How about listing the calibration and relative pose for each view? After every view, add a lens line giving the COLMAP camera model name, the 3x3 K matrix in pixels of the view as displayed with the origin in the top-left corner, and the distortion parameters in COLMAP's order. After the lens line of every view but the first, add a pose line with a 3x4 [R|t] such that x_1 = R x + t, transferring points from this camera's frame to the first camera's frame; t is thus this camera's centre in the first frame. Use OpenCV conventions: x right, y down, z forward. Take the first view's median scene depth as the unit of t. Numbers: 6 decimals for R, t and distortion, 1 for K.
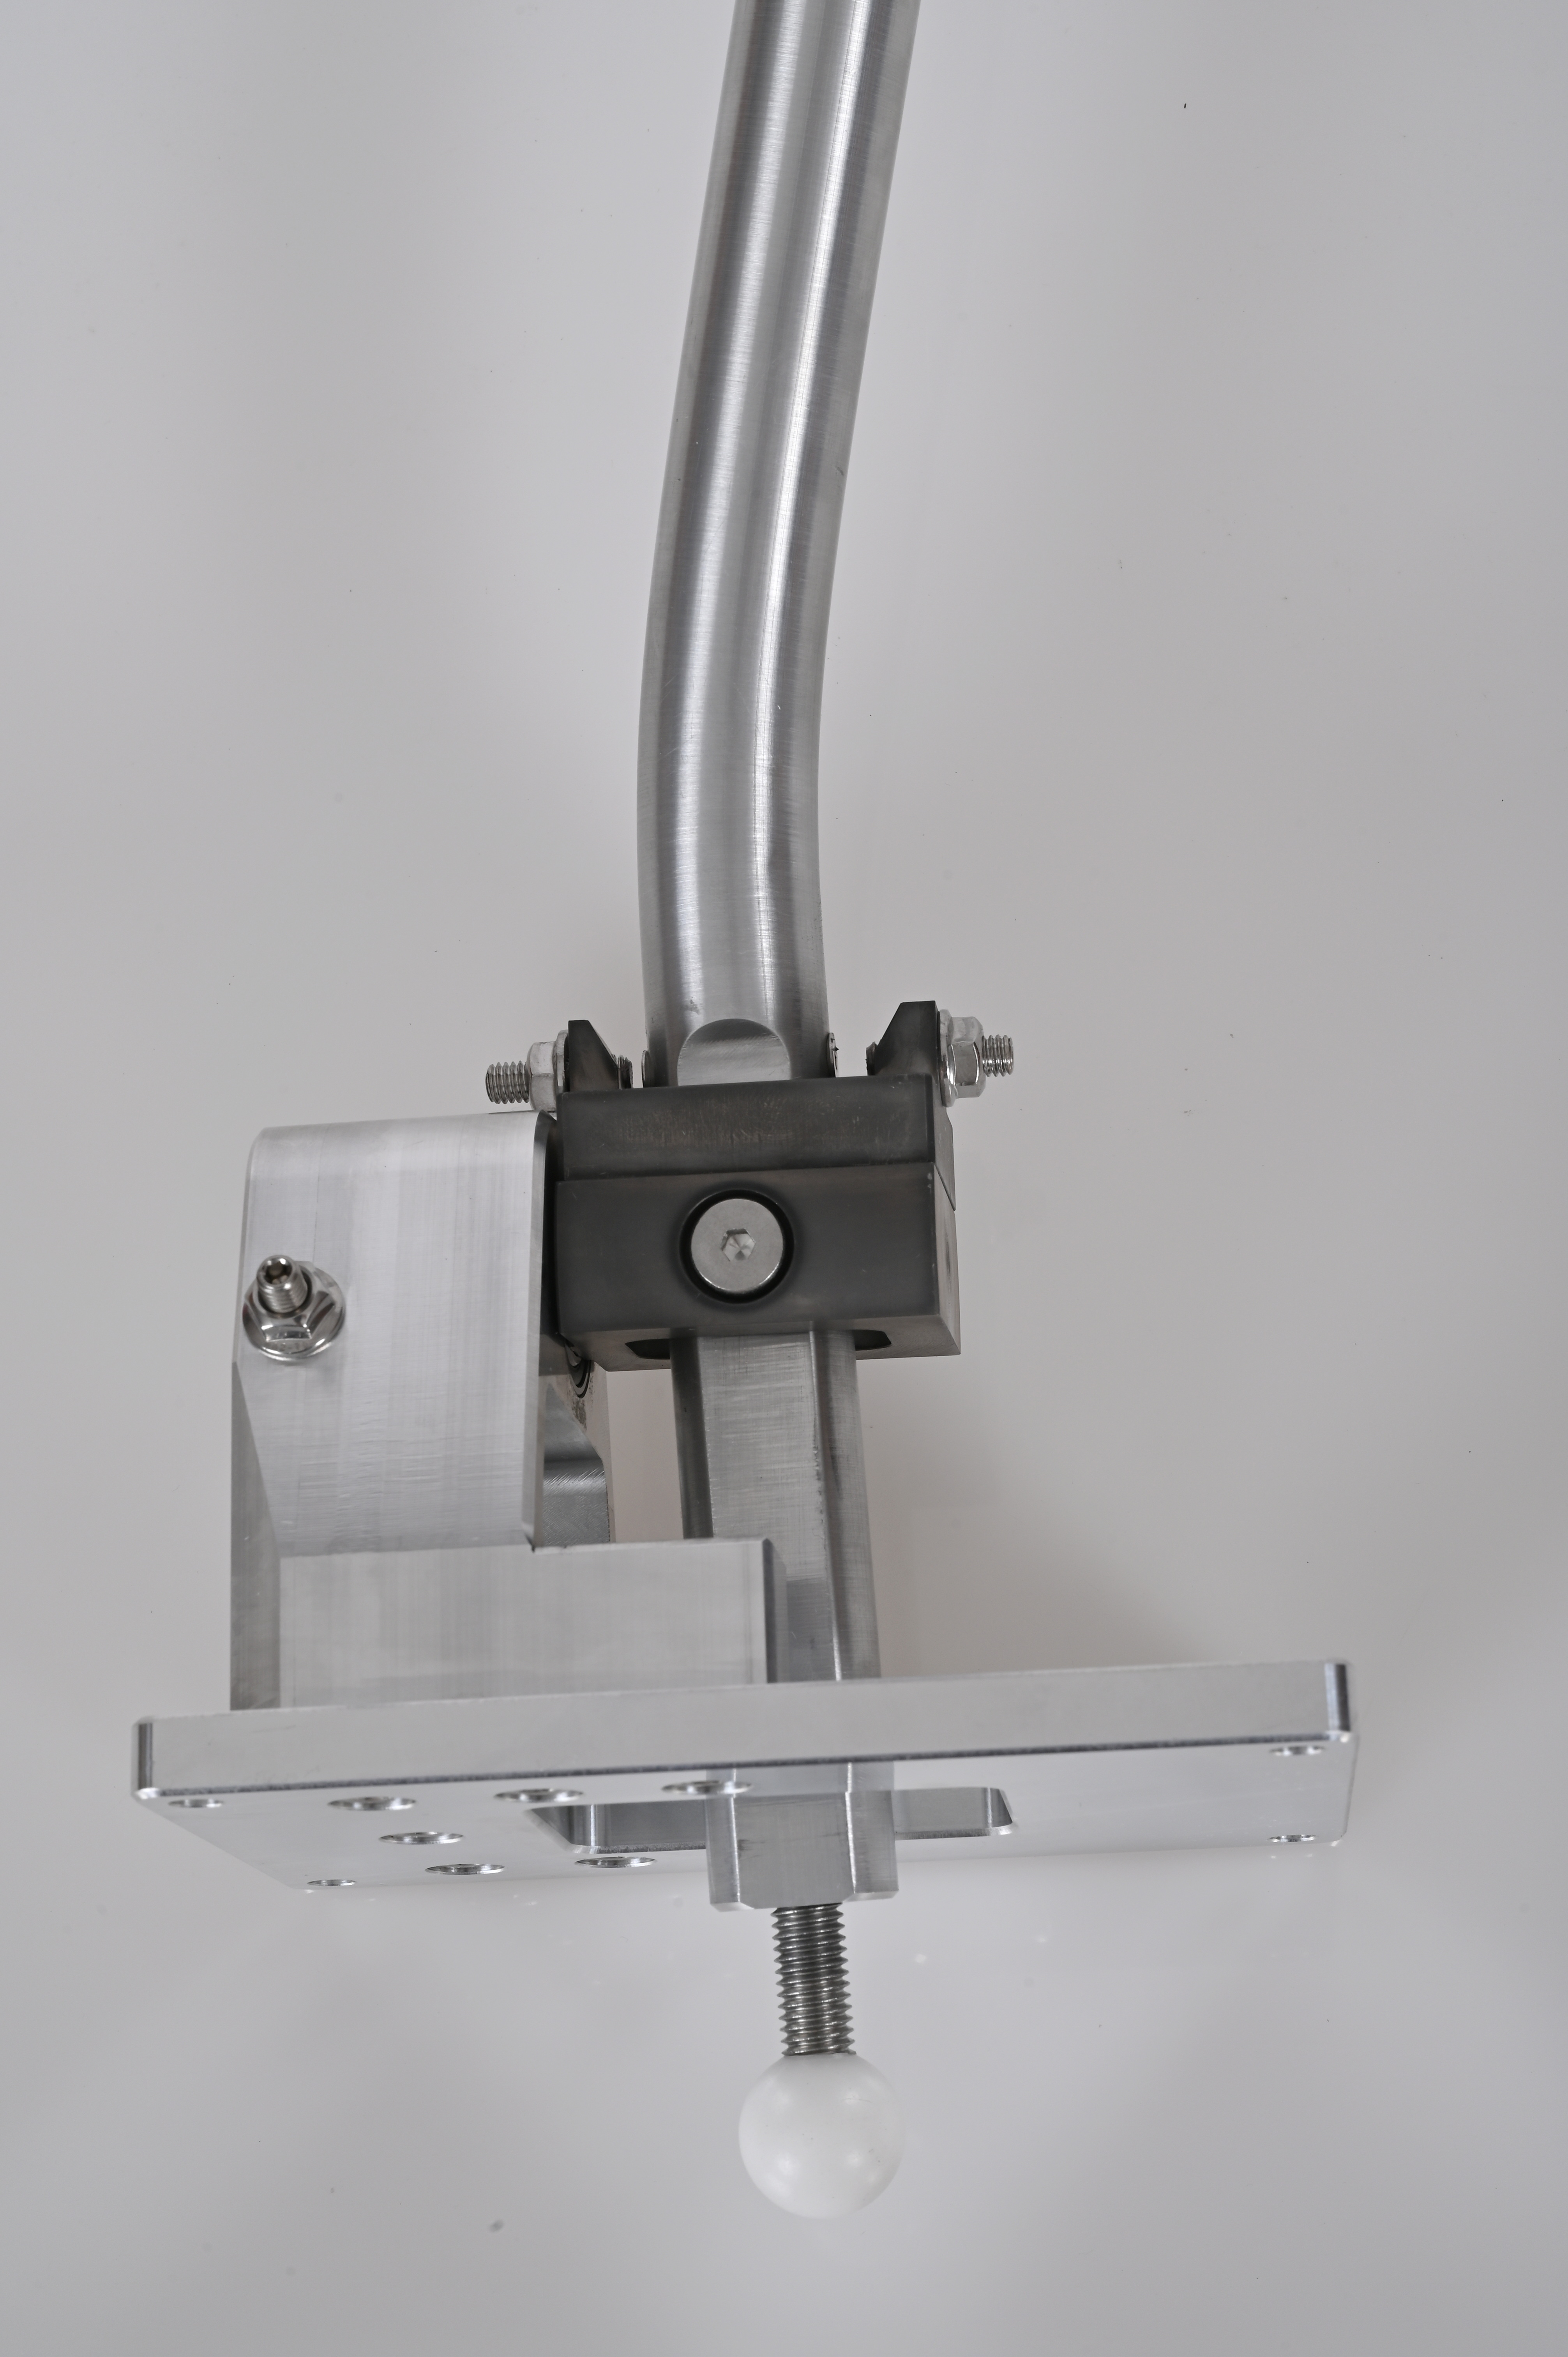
lens RADIAL K [[4153.7, 0, 784.0], [0, 4153.7, 1178.5], [0, 0, 1]] dist [0.066246, 0.039246]
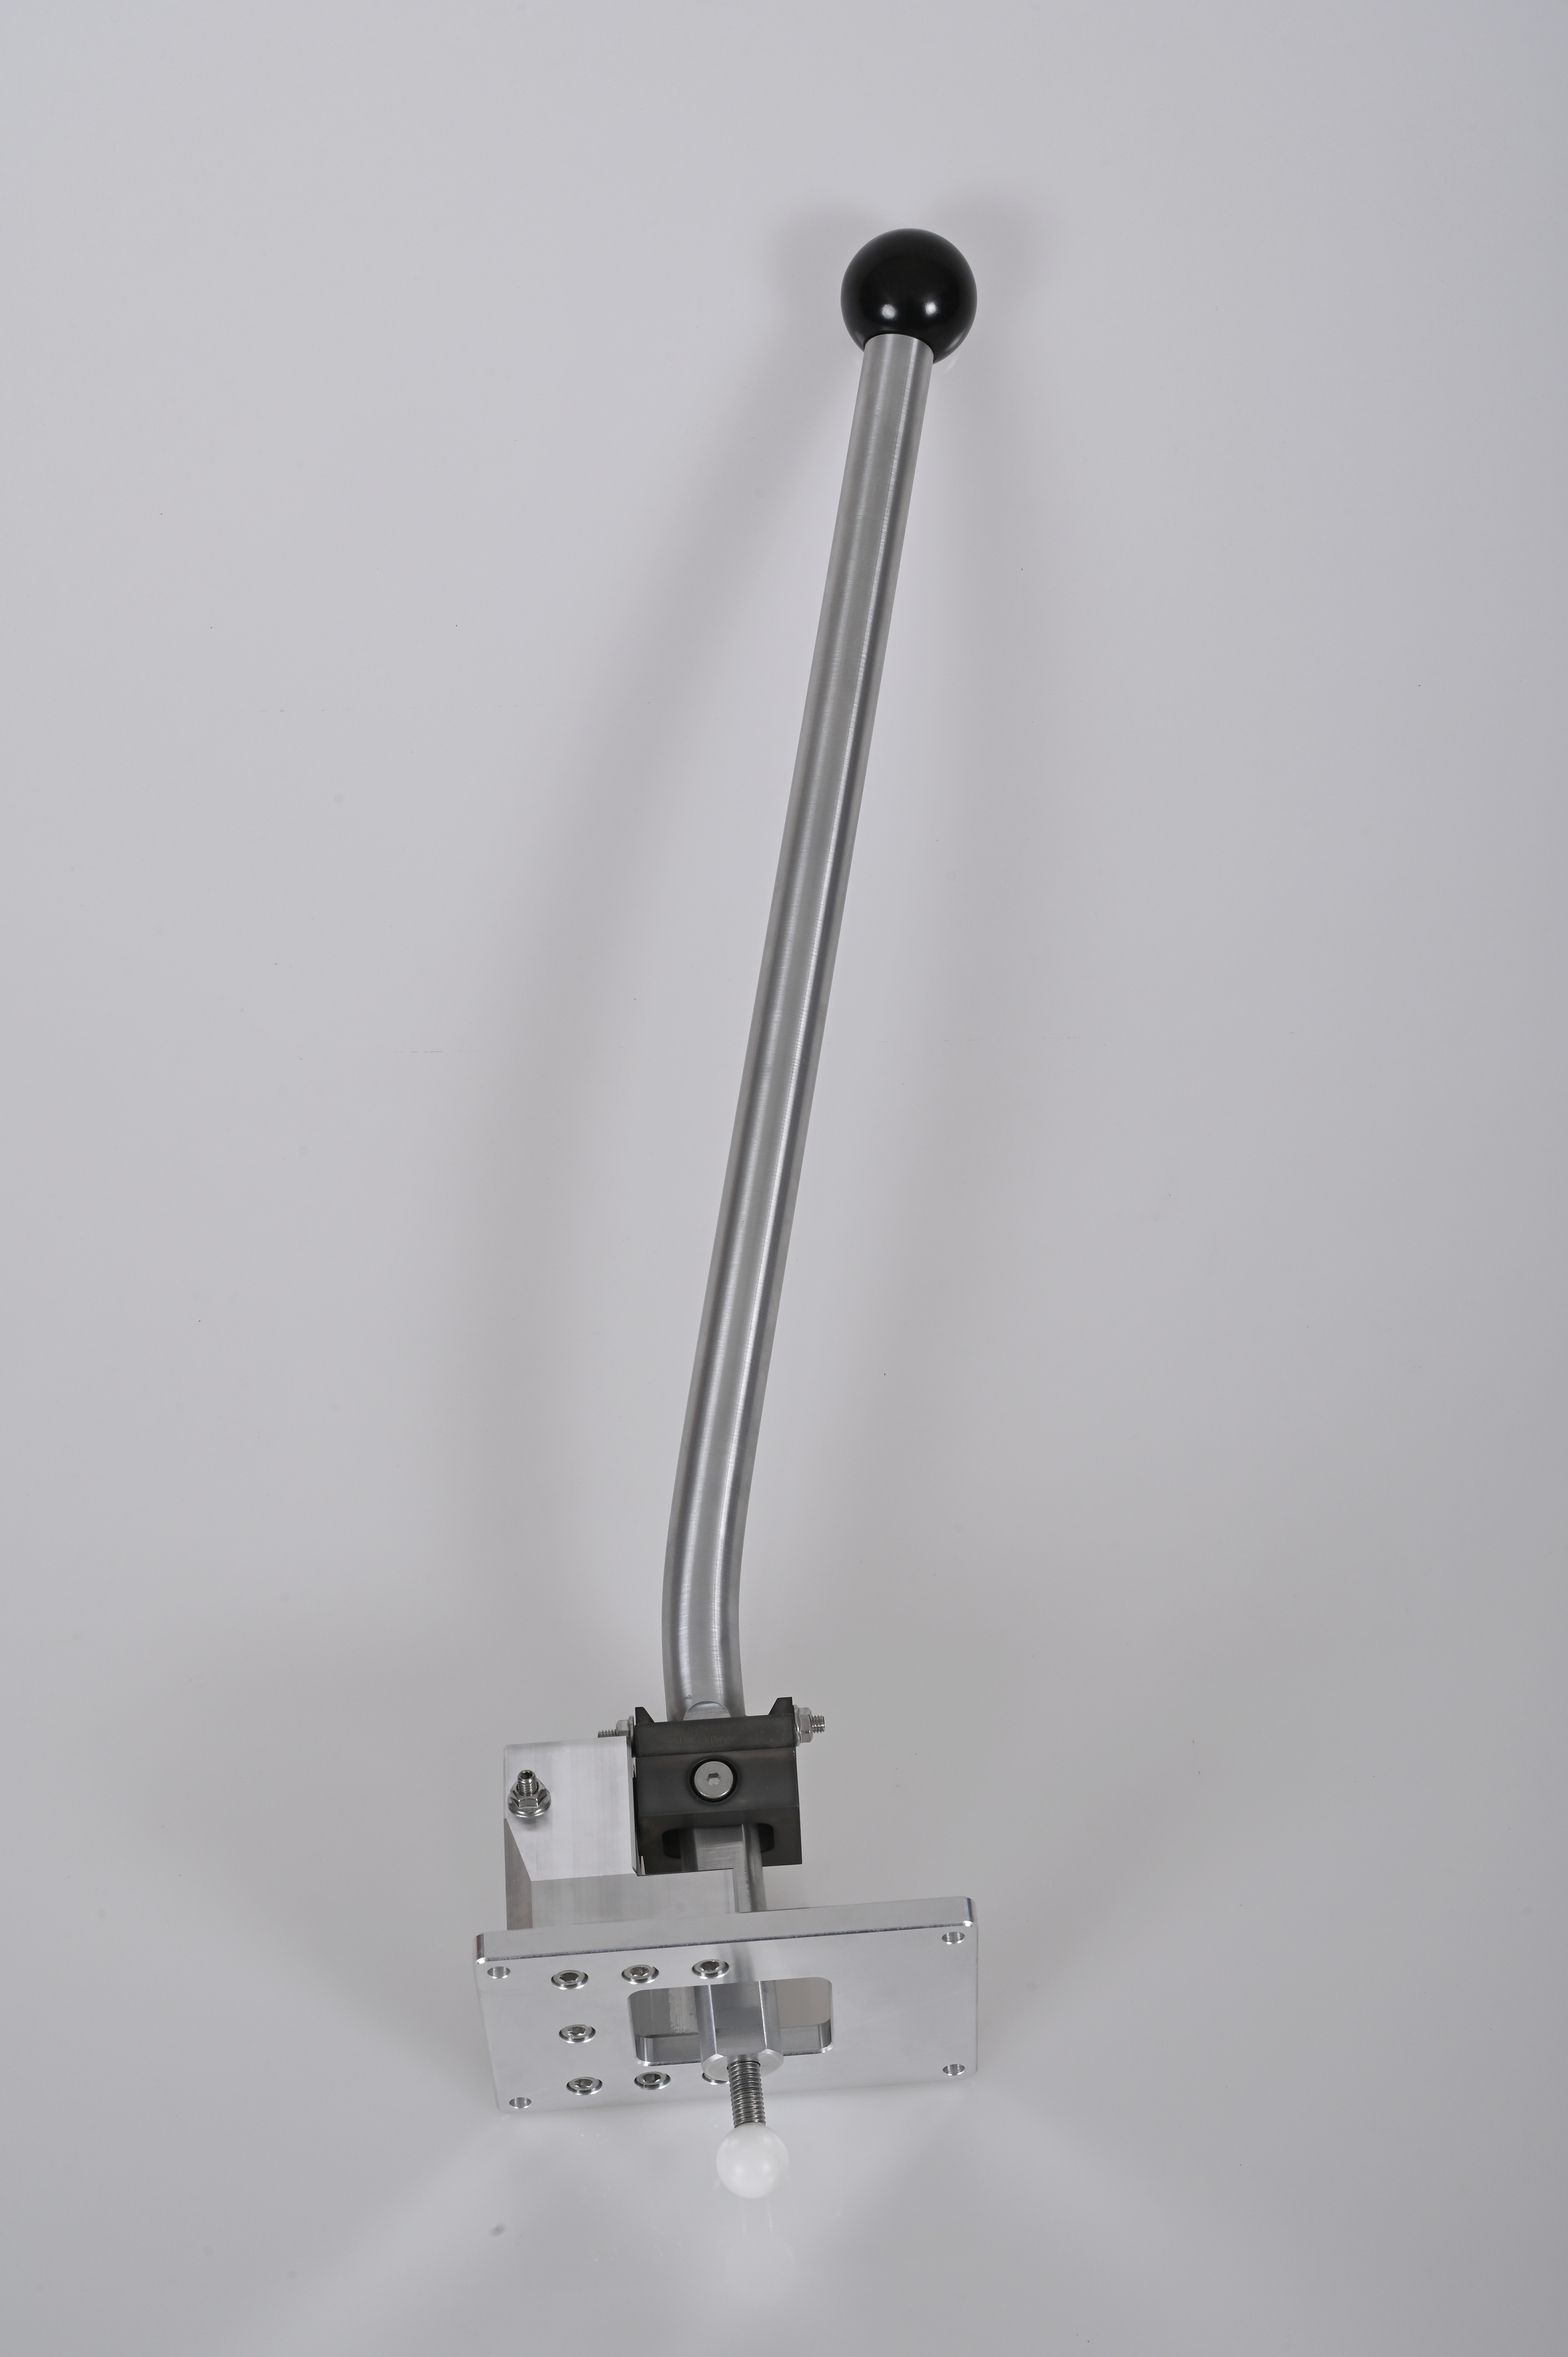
lens RADIAL K [[4231.3, 0, 784.0], [0, 4231.3, 1178.5], [0, 0, 1]] dist [0.001152, -0.003445]
pose [[0.996038, 0.025987, 0.085041, -0.177165], [0.009737, 0.918718, -0.394793, 0.625551], [-0.088389, 0.394058, 0.914826, -1.286382]]
